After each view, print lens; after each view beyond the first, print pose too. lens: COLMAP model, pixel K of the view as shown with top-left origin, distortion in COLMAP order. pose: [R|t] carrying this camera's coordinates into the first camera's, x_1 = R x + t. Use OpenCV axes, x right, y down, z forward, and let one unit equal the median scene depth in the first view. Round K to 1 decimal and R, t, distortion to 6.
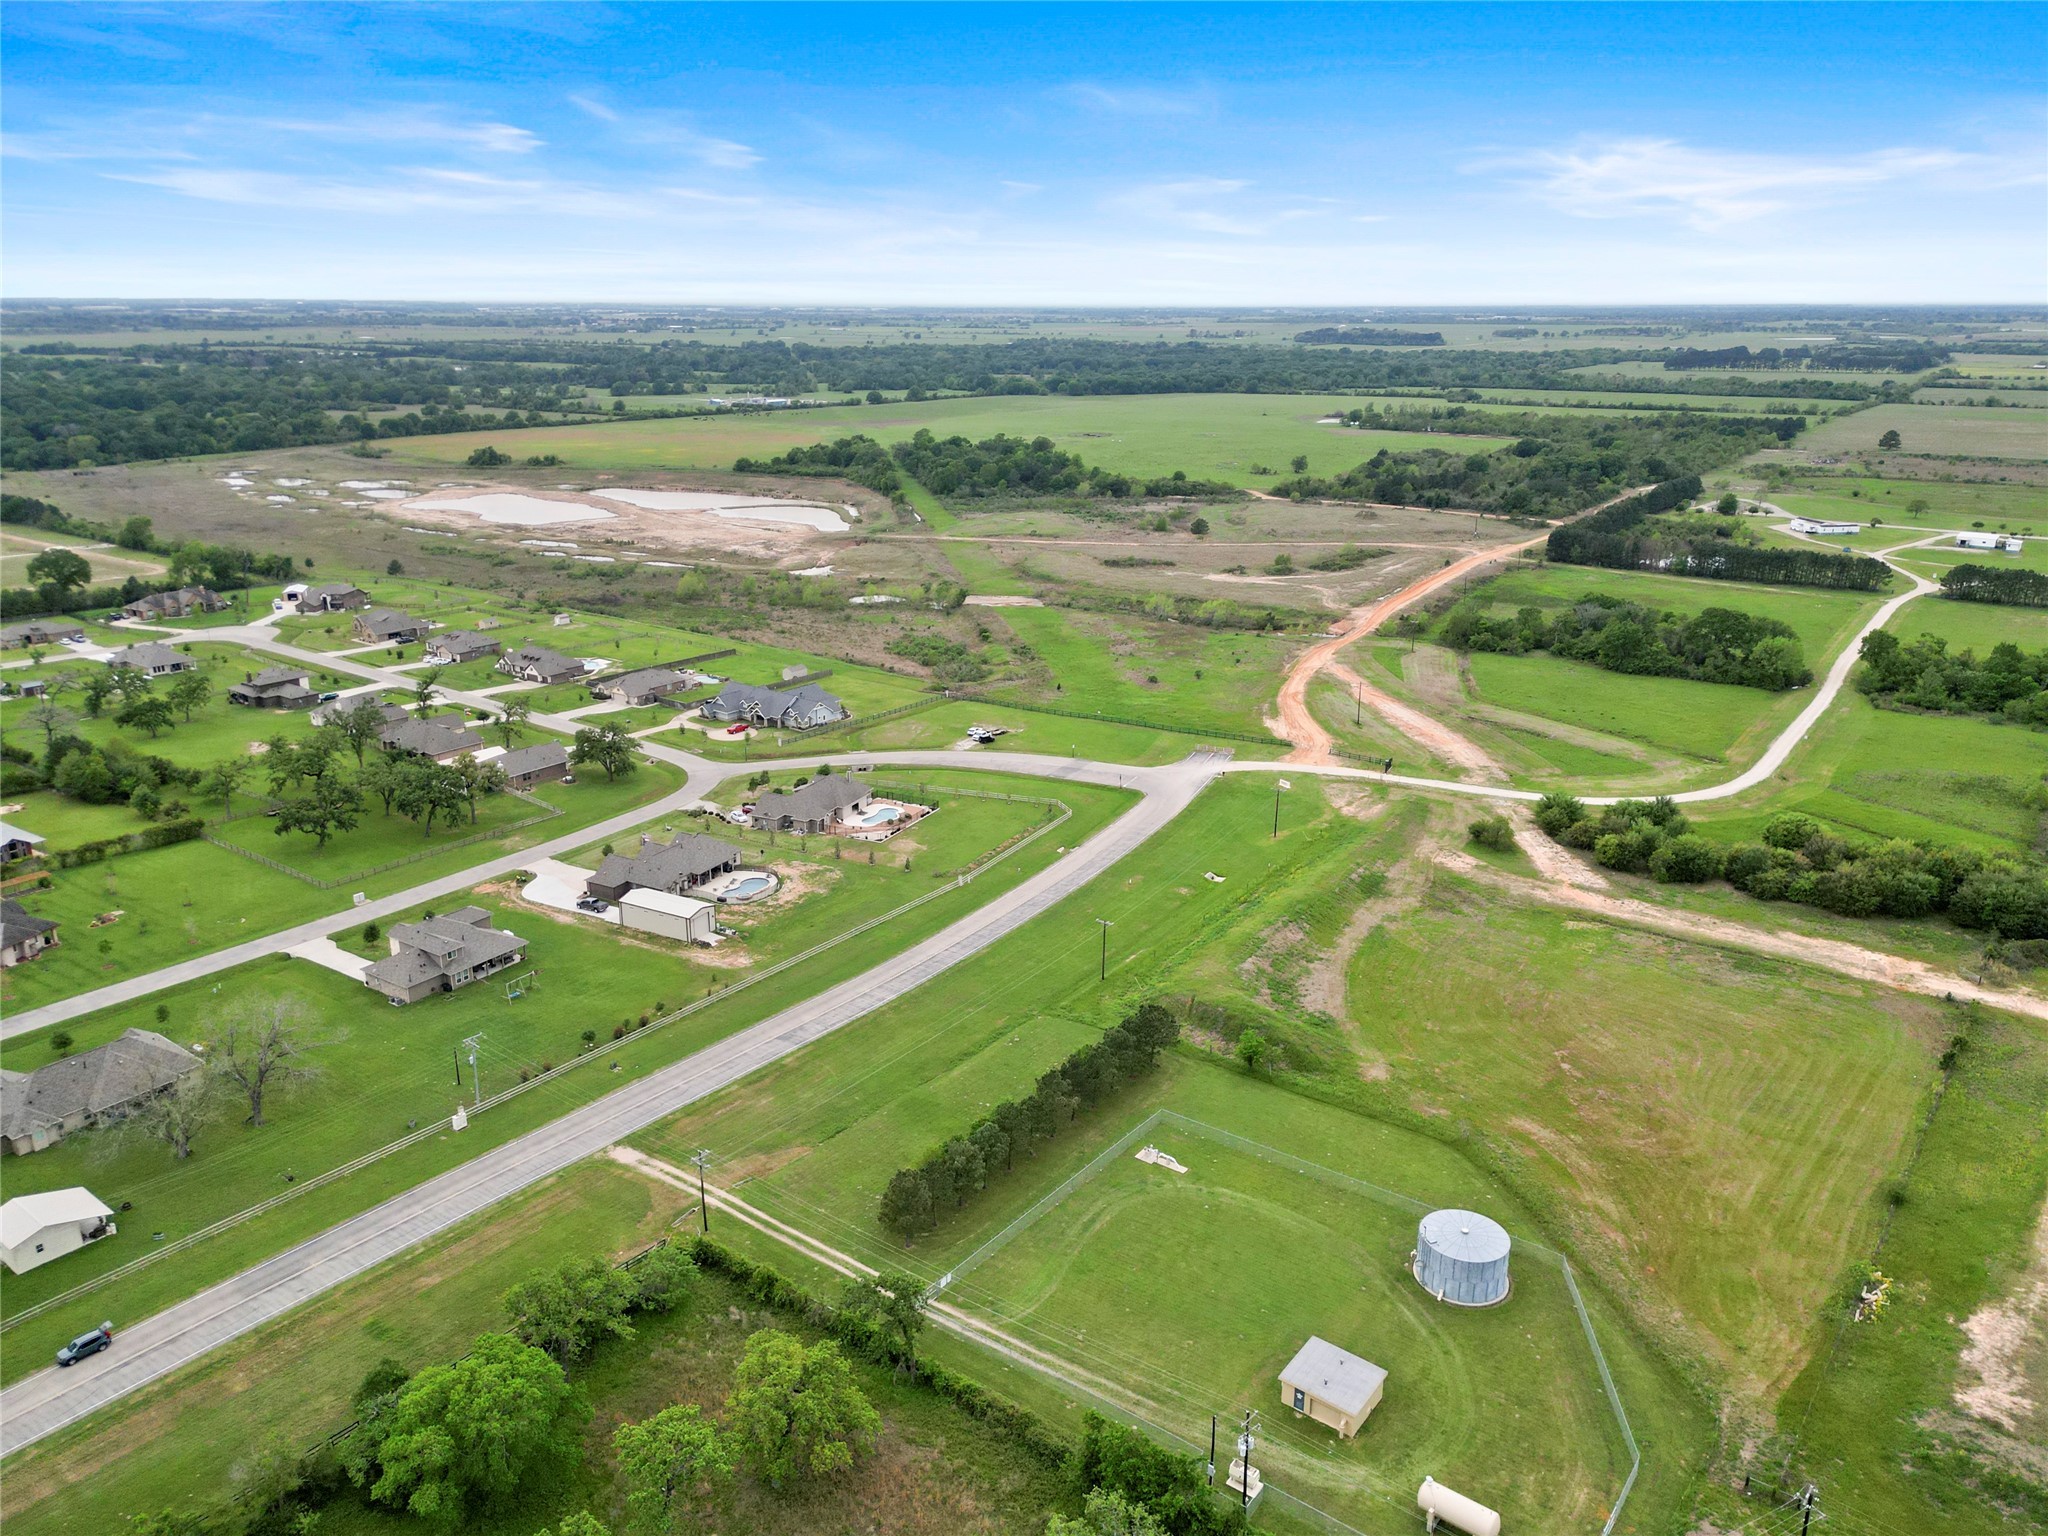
lens RADIAL K [[1461.6, 0, 1023.0], [0, 1461.6, 773.4], [0, 0, 1]] dist [0.086954, -0.096950]
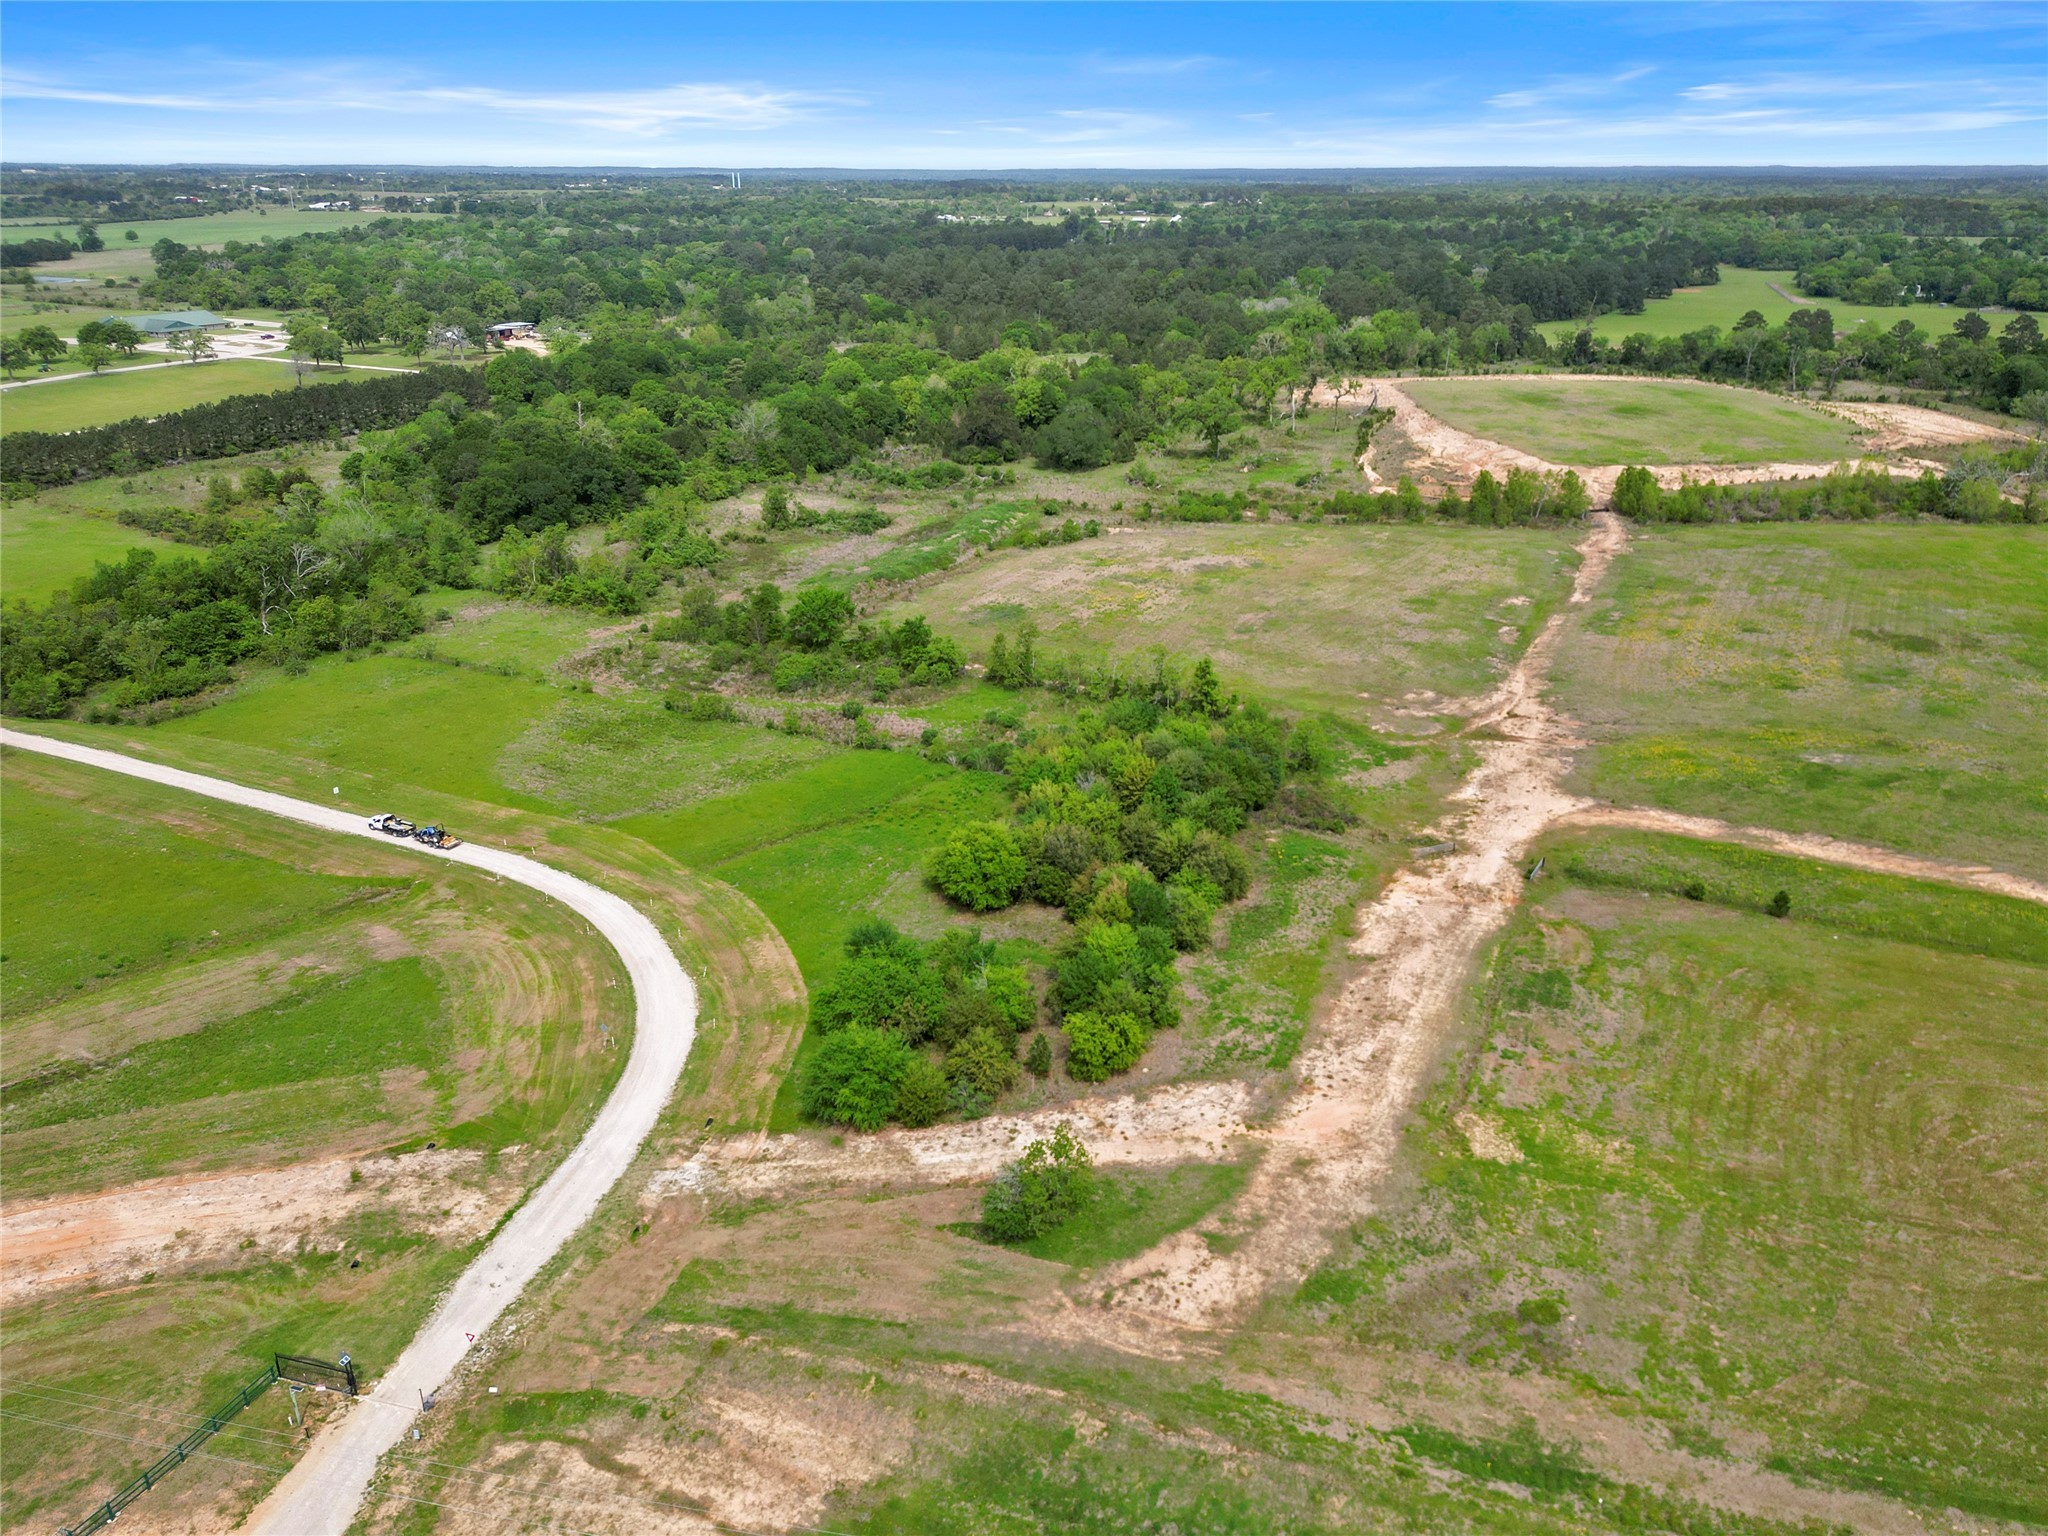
lens RADIAL K [[1469.5, 0, 1022.4], [0, 1469.5, 776.6], [0, 0, 1]] dist [0.077899, -0.080845]
pose [[-0.169339, -0.378763, 0.909870, 0.000697], [0.300347, 0.859456, 0.413675, -0.171211], [-0.938678, 0.343328, -0.031779, 0.764024]]
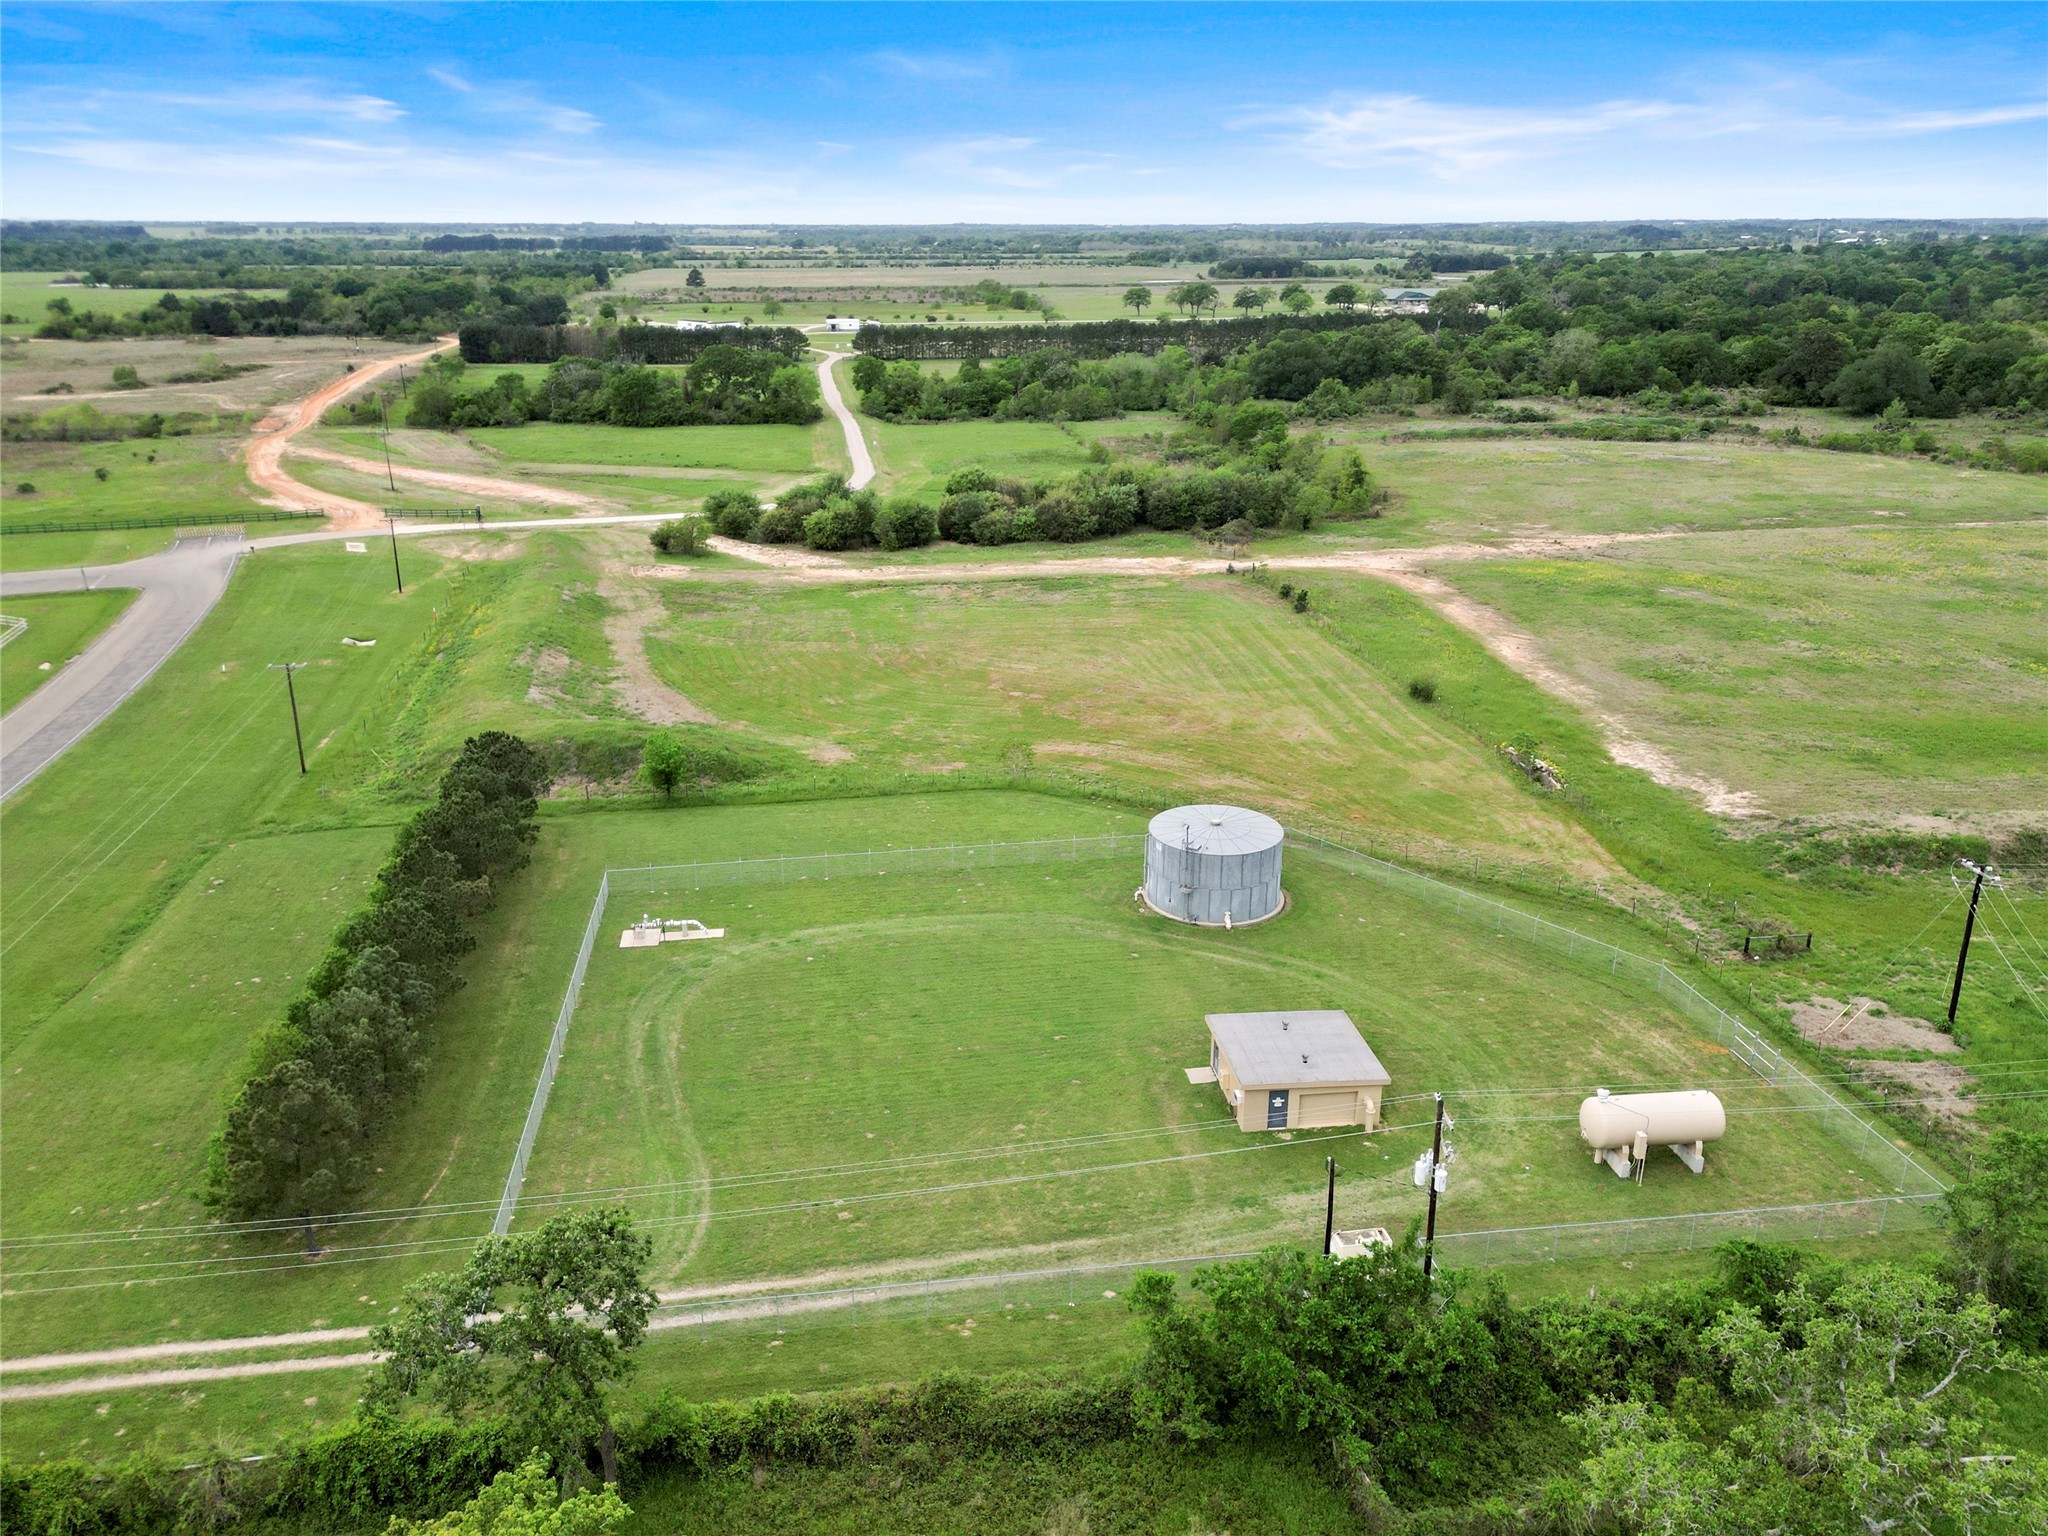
lens RADIAL K [[1492.2, 0, 1024.0], [0, 1492.2, 768.0], [0, 0, 1]] dist [0.072696, -0.062055]
pose [[0.712130, -0.242712, 0.658758, -0.078846], [0.218087, 0.968394, 0.121038, 0.078975], [-0.667315, 0.057472, 0.742555, 0.237948]]
